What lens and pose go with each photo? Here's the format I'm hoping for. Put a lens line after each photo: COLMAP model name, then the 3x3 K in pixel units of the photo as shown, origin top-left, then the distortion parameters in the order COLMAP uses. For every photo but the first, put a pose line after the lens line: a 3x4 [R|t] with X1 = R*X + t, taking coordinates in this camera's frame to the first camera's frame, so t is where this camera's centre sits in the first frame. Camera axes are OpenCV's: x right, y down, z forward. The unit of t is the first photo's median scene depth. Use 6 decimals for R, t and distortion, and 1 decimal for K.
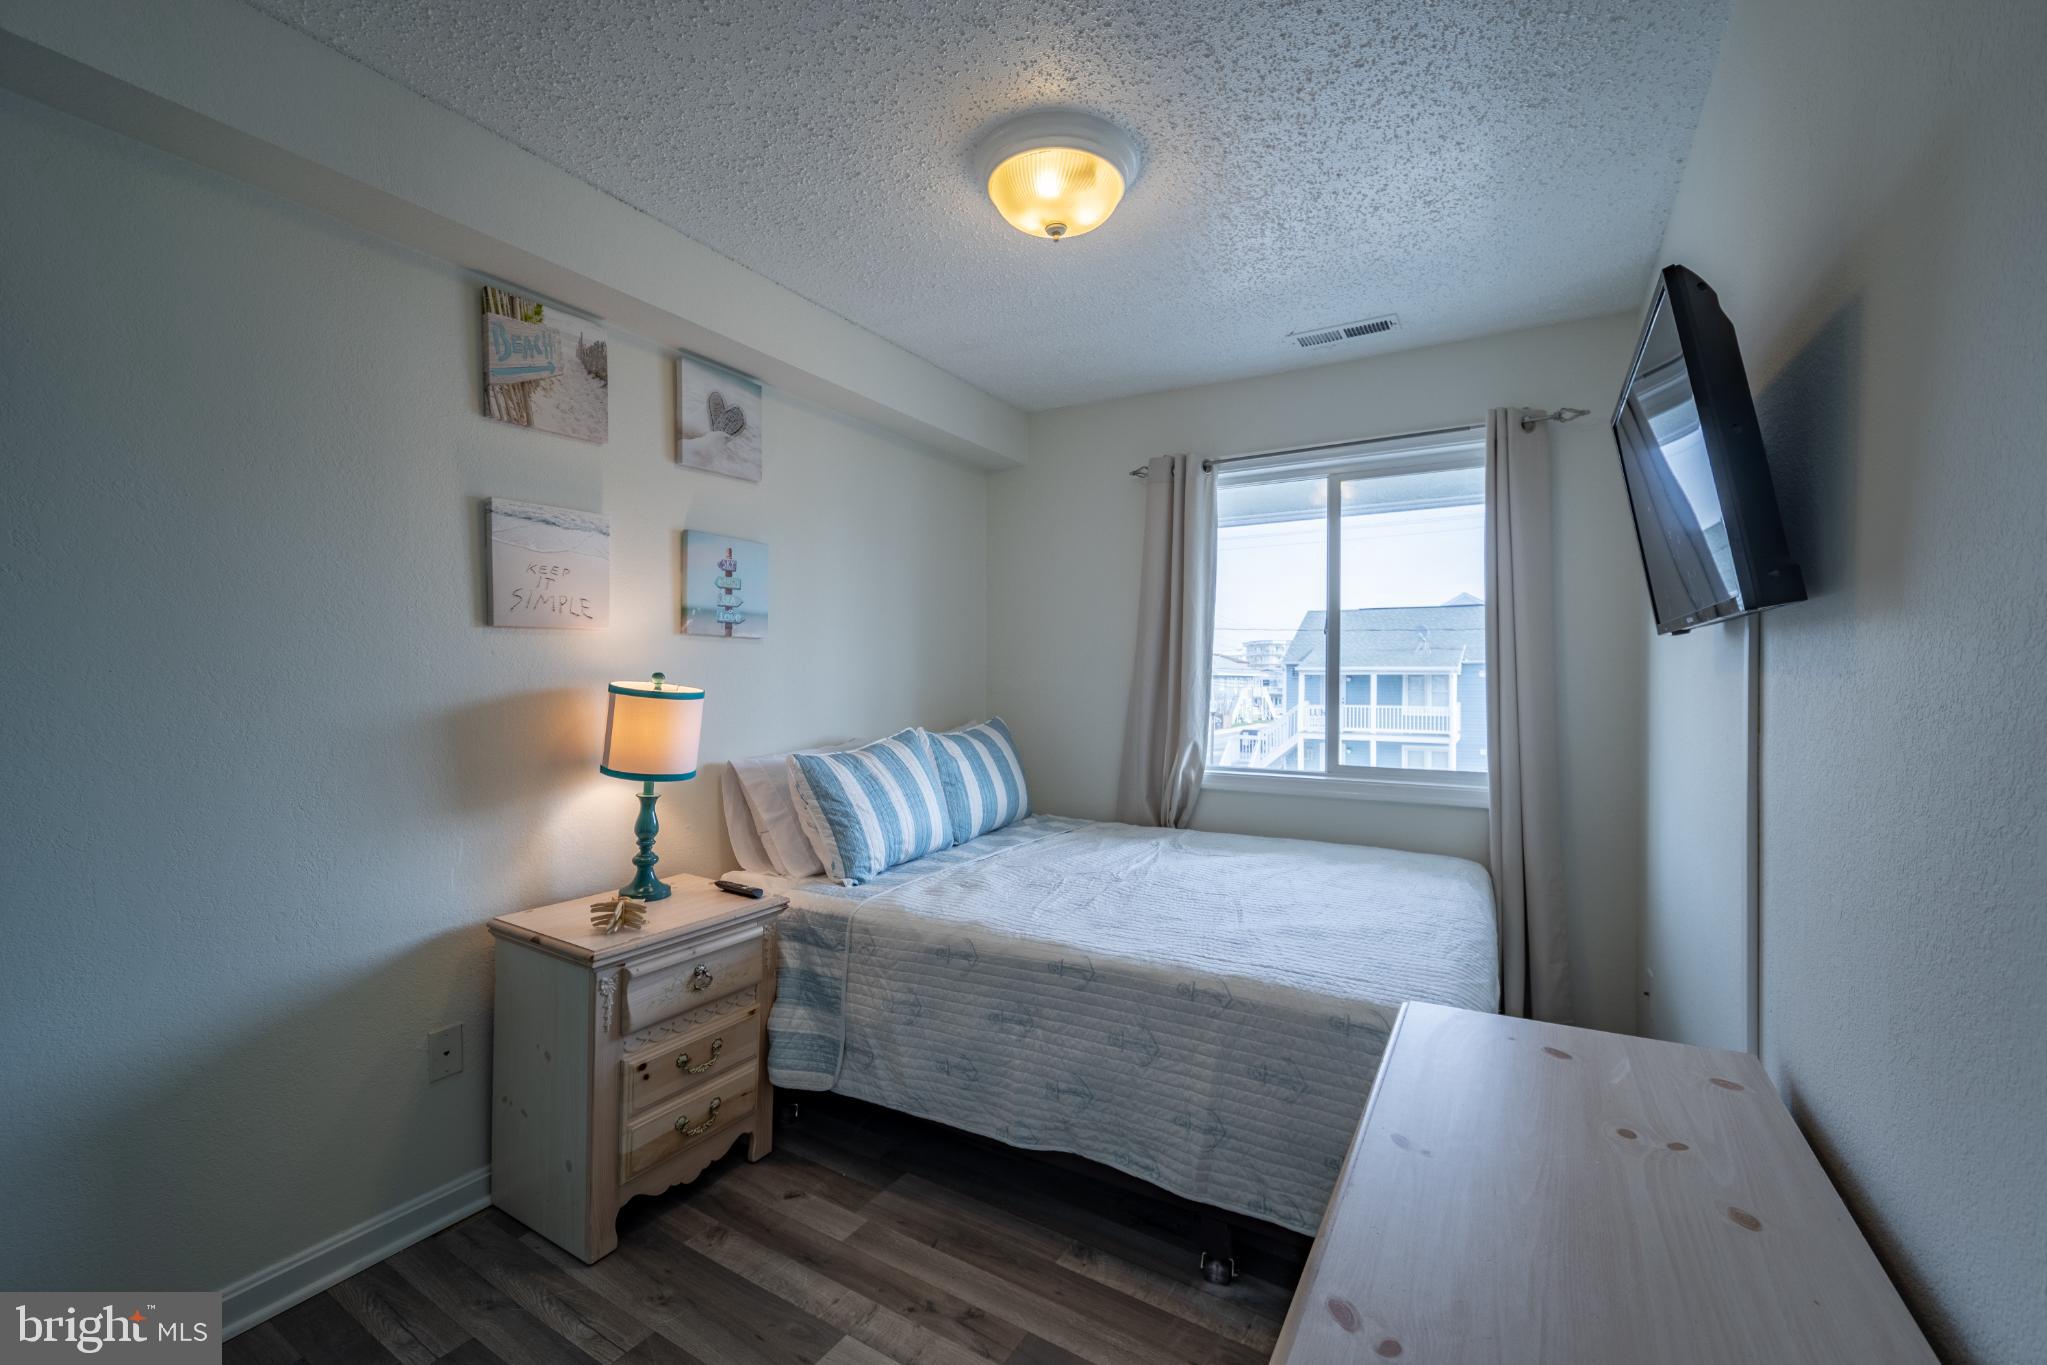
lens RADIAL K [[829.0, 0, 1035.7], [0, 829.0, 678.4], [0, 0, 1]] dist [-0.007419, -0.000506]
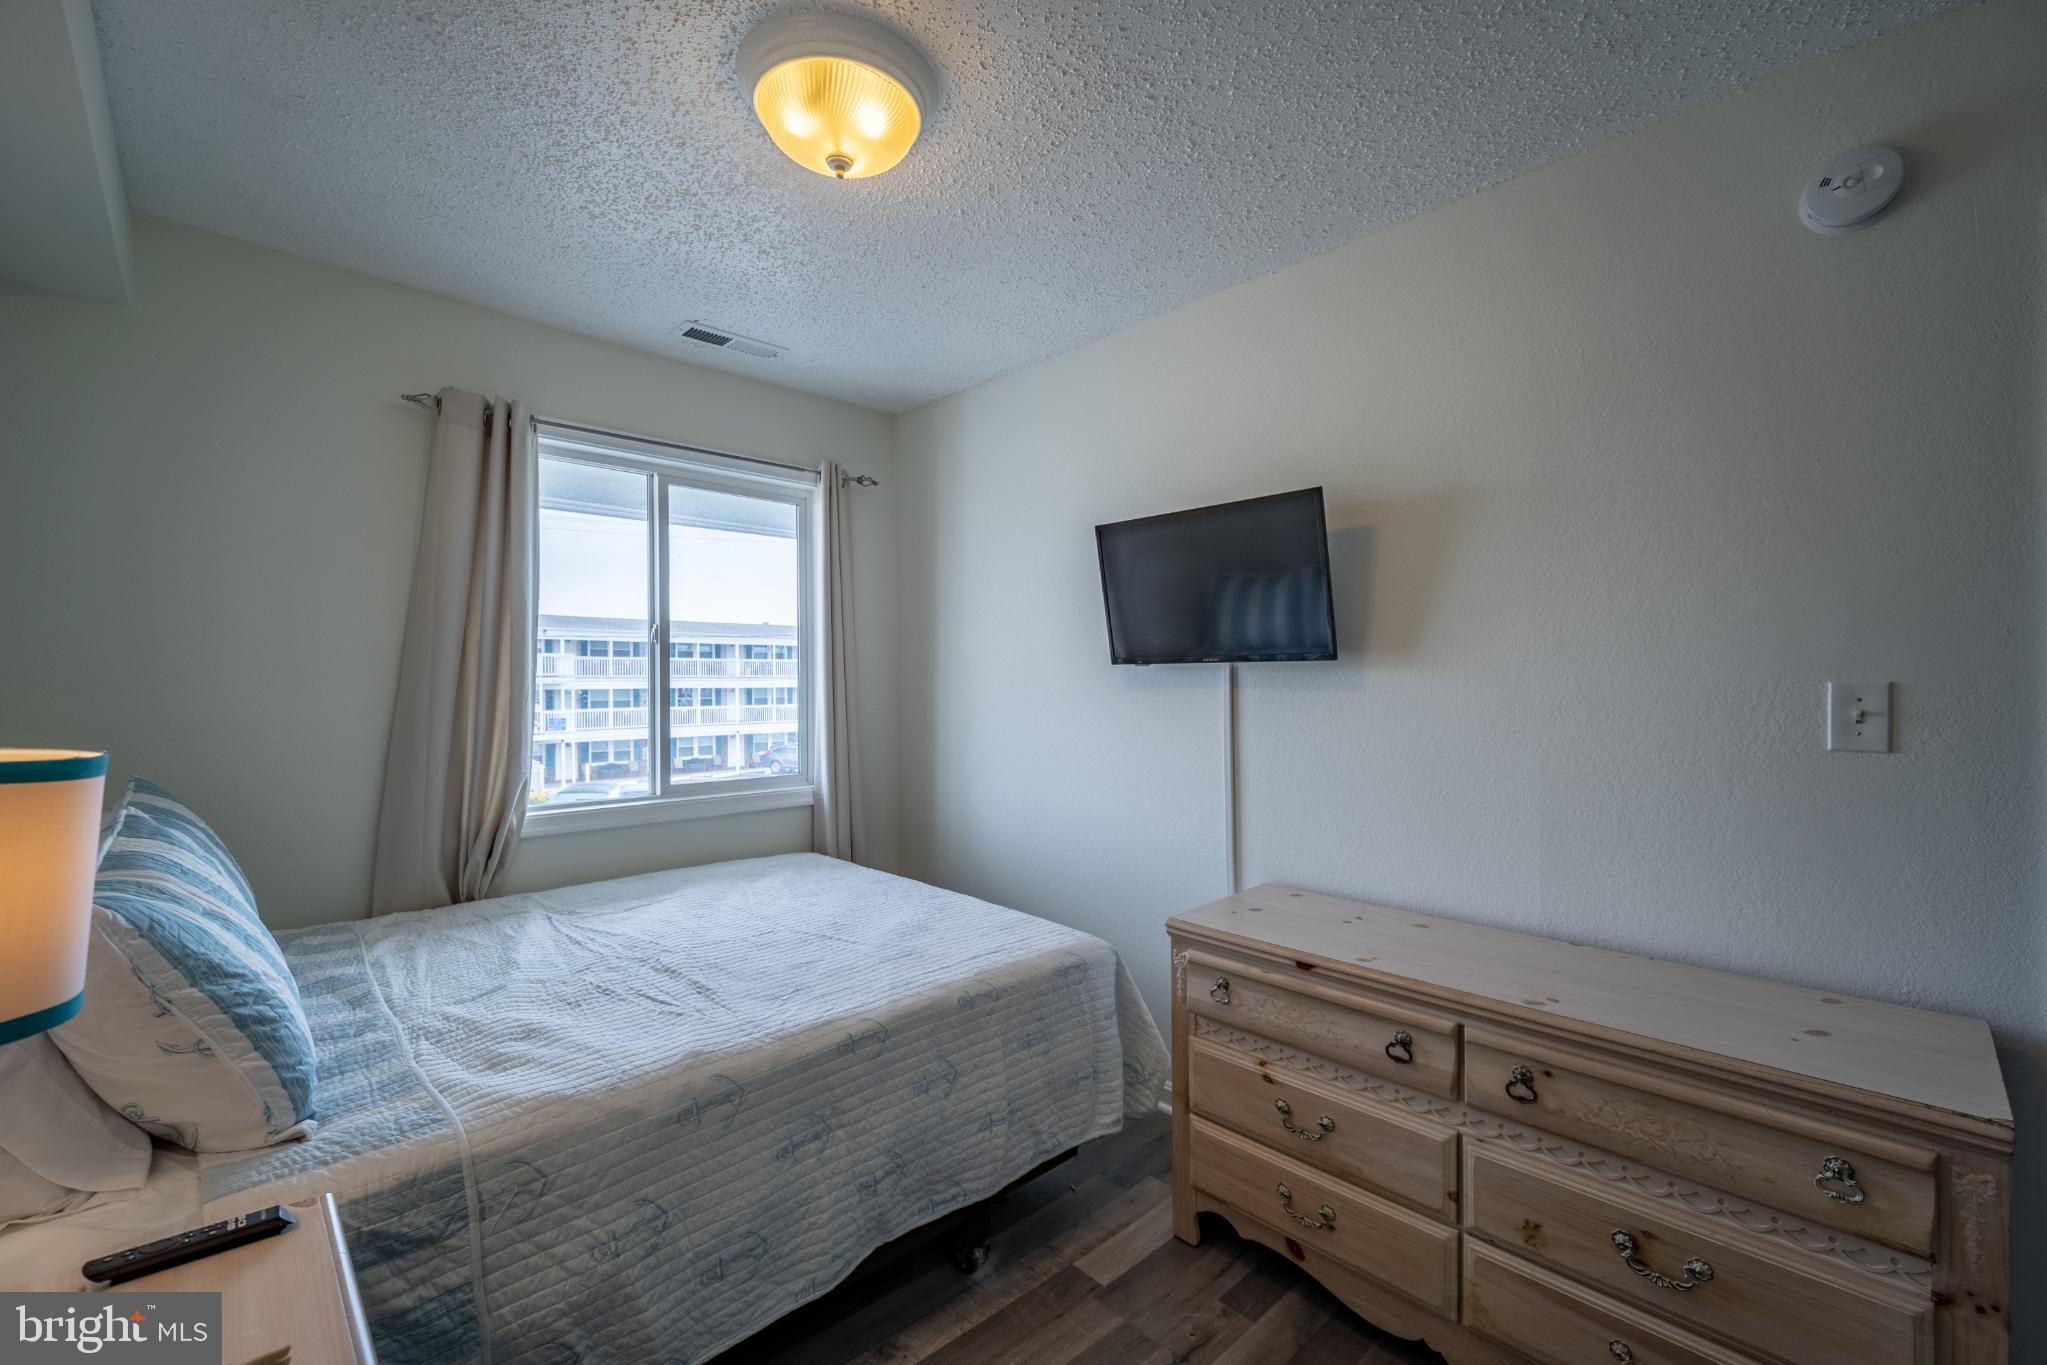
lens RADIAL K [[829.0, 0, 1035.7], [0, 829.0, 678.4], [0, 0, 1]] dist [-0.007419, -0.000506]
pose [[0.291462, 0.002338, 0.956580, -0.670215], [0.006449, 0.999969, -0.004409, -0.016039], [-0.956561, 0.007454, 0.291438, 0.532696]]
